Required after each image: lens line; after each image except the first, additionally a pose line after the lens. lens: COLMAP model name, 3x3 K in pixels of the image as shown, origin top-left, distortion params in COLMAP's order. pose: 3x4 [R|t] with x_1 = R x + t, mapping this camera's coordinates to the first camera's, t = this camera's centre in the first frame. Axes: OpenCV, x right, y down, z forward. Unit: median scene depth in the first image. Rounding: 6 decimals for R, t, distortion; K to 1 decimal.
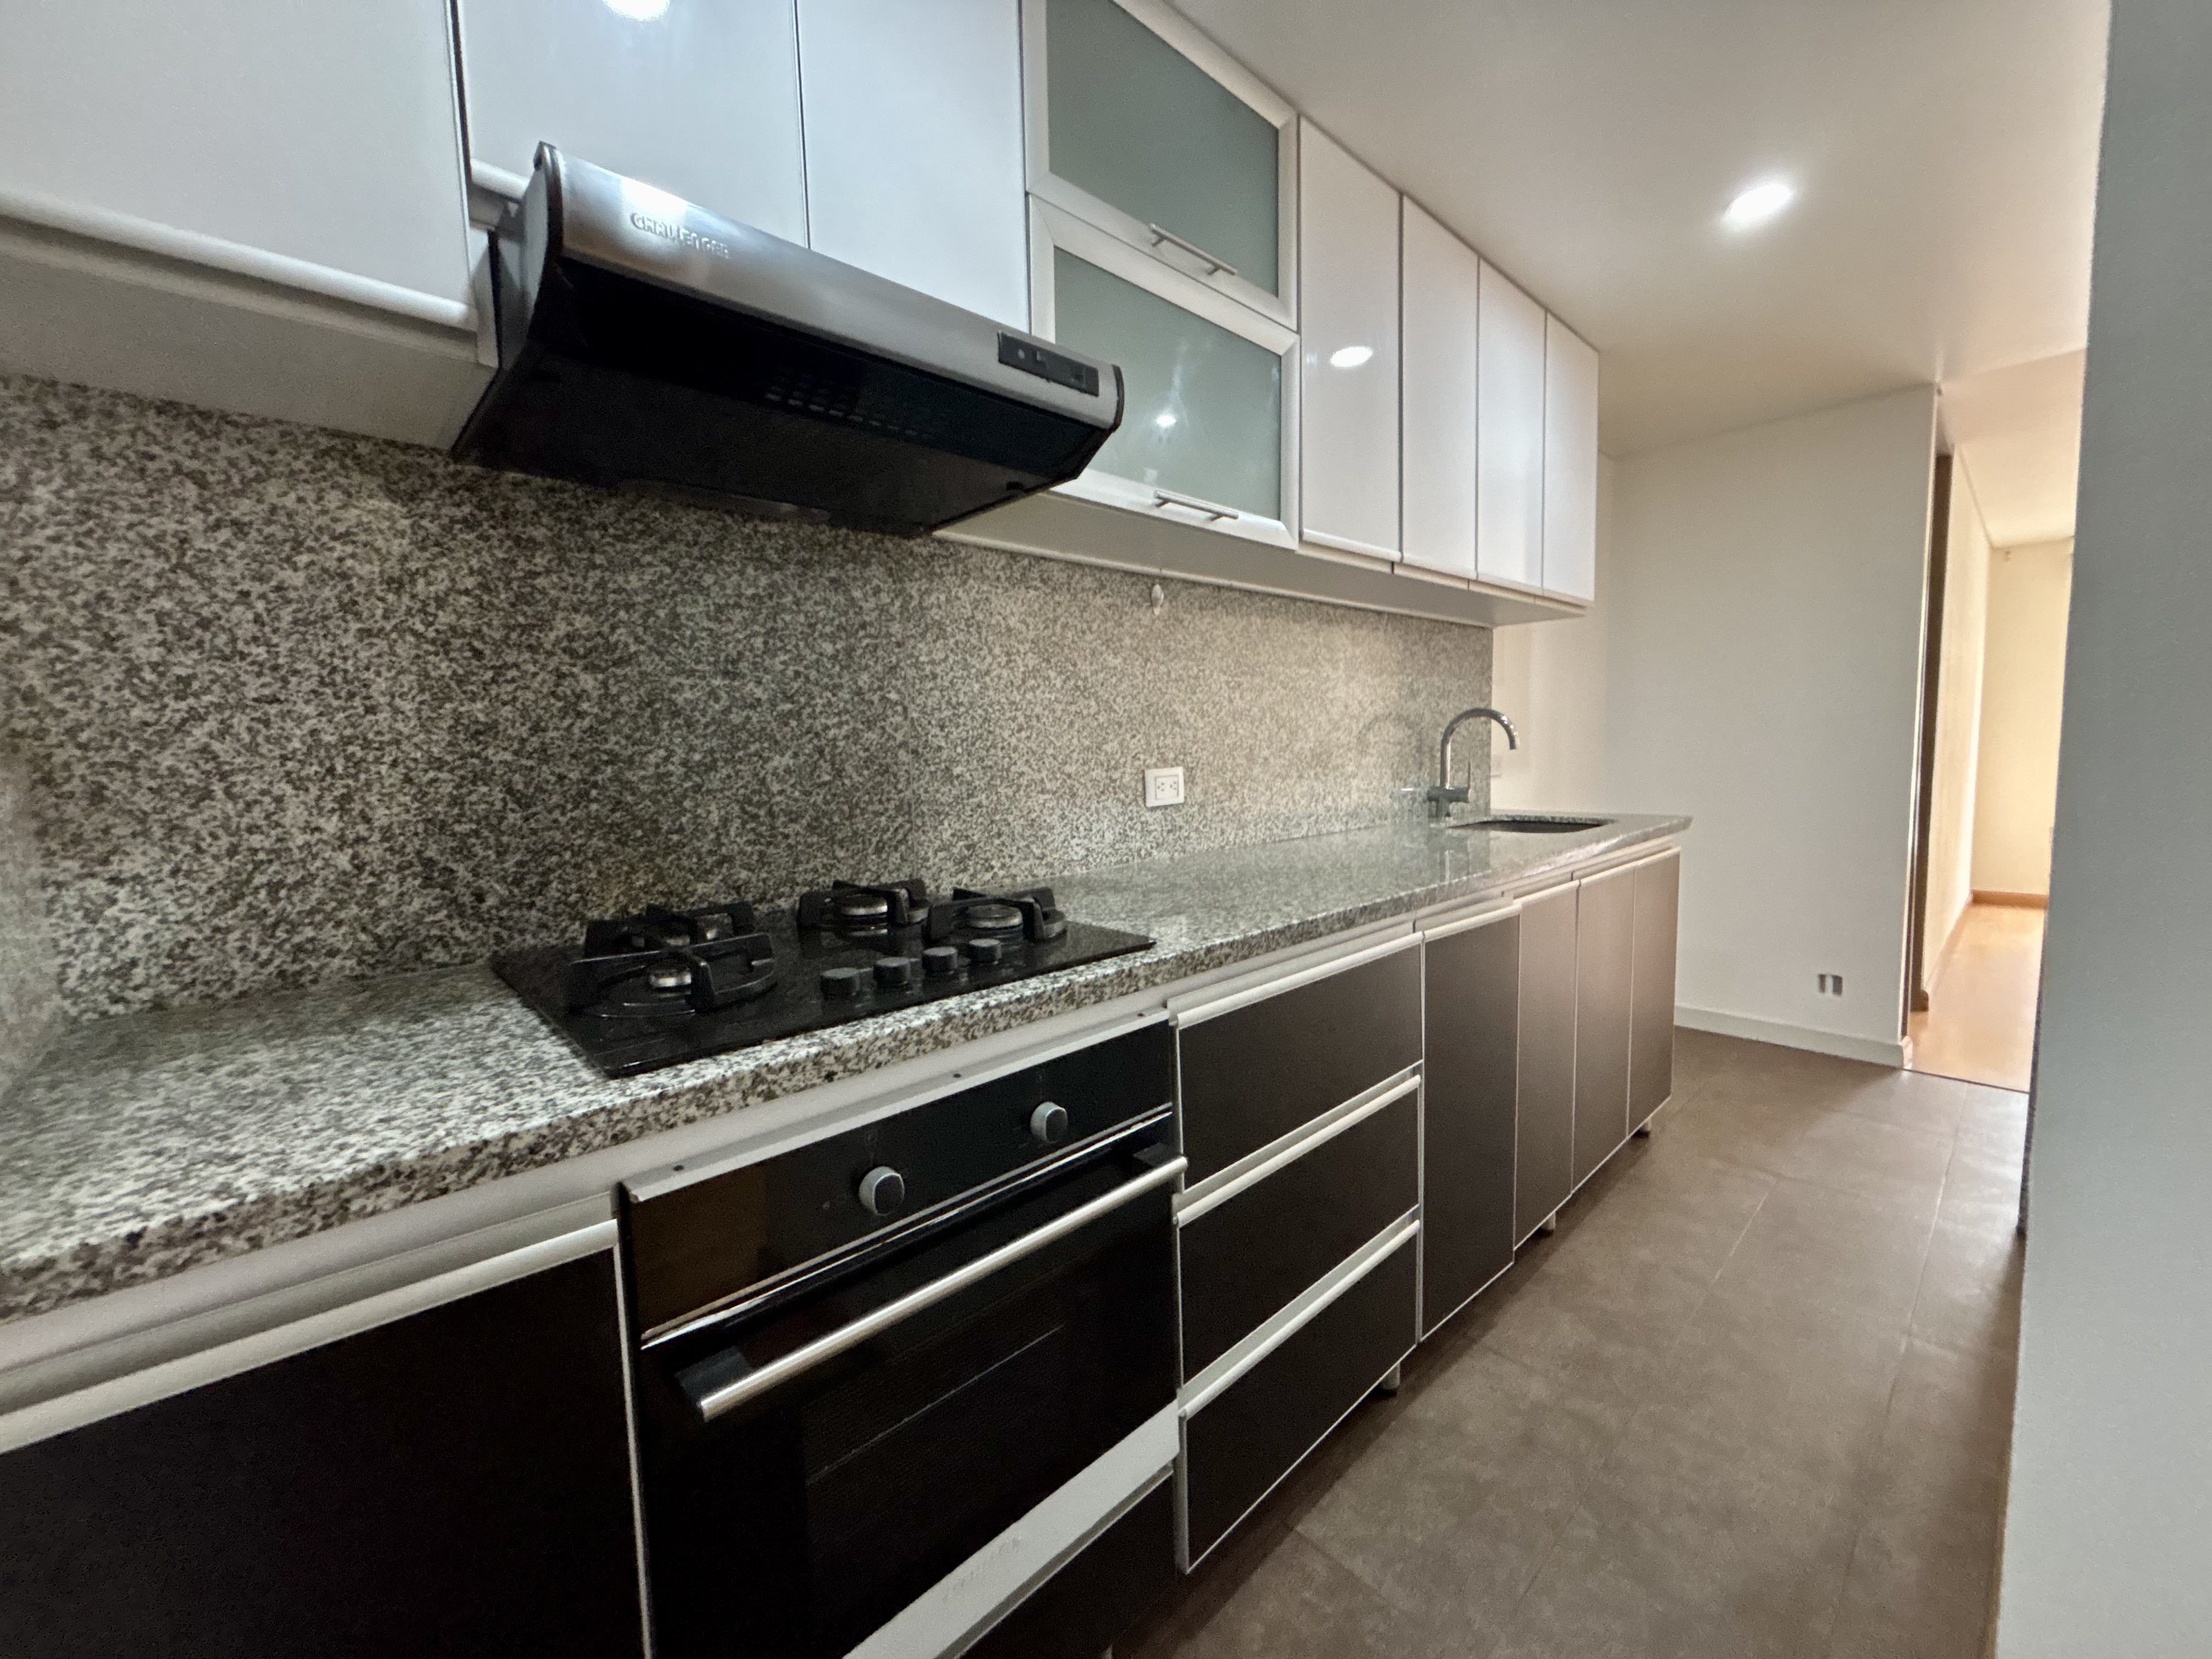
lens RADIAL K [[886.8, 0, 1103.9], [0, 886.8, 821.0], [0, 0, 1]] dist [0.000251, -0.000376]
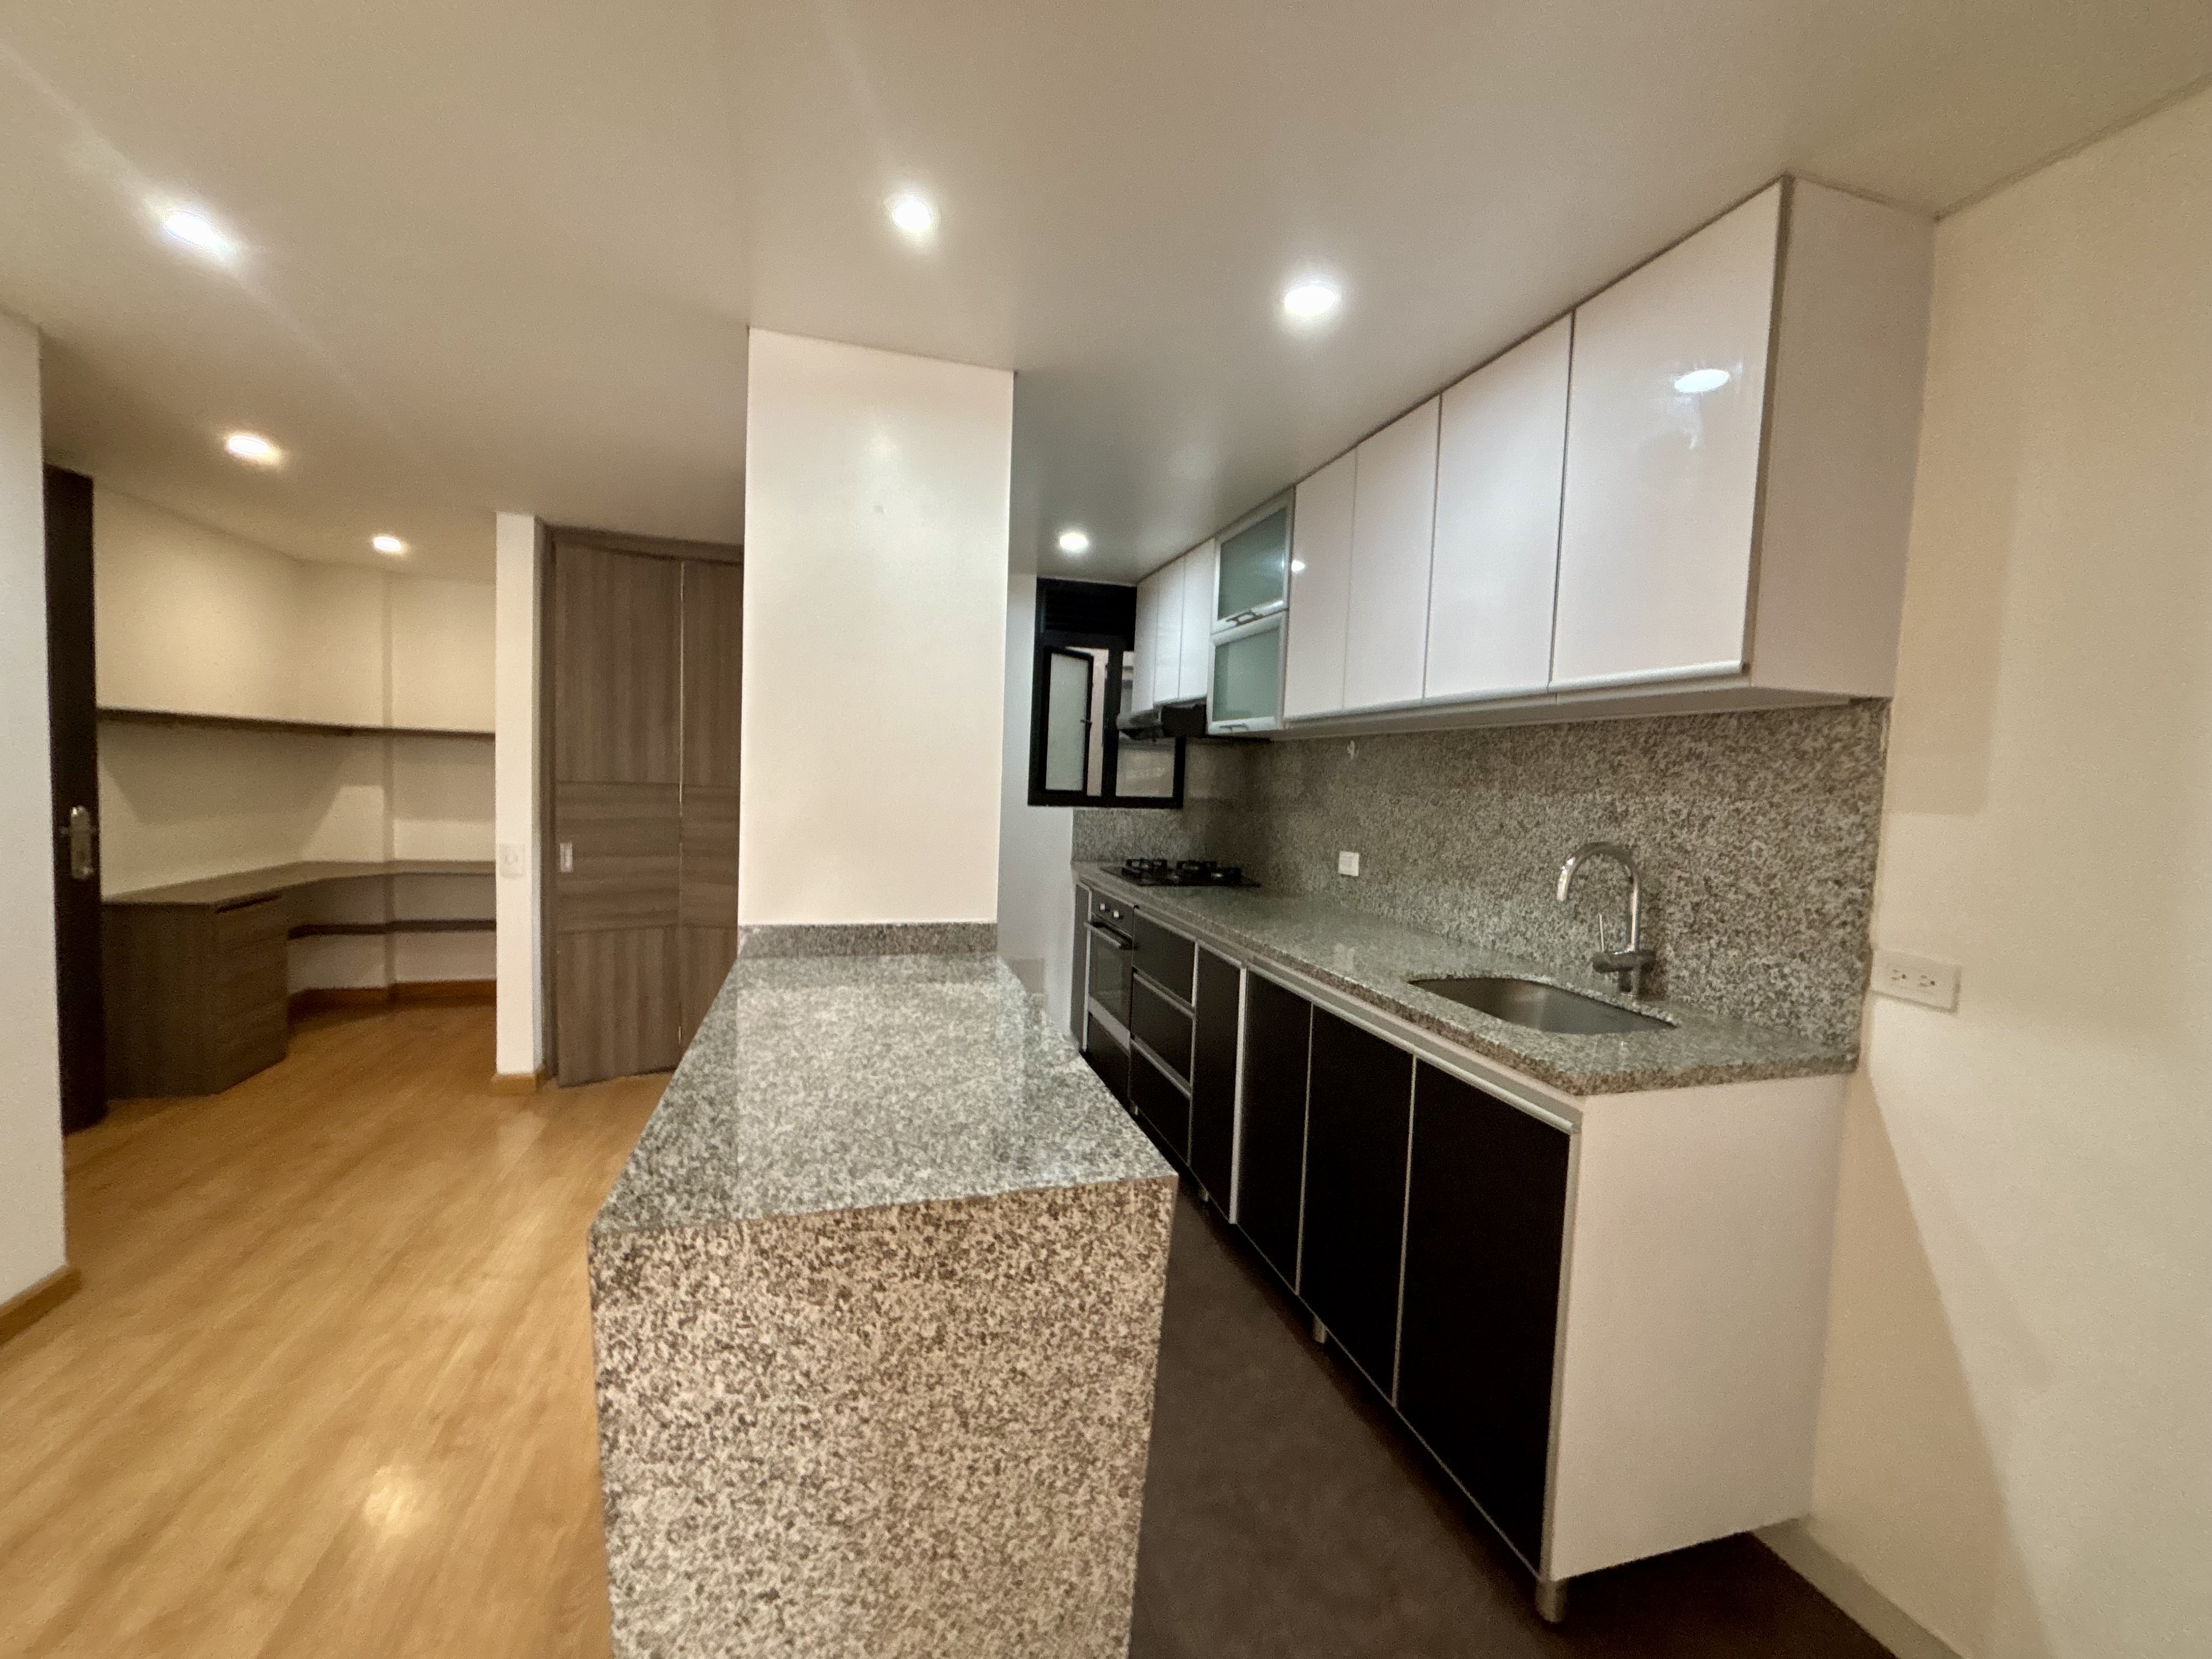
lens RADIAL K [[886.8, 0, 1104.6], [0, 886.8, 834.4], [0, 0, 1]] dist [0.000251, -0.000376]
pose [[-0.449802, 0.062611, -0.890931, 1.513766], [-0.110176, 0.986031, 0.124919, -0.216839], [0.886306, 0.154348, -0.436620, 1.162959]]
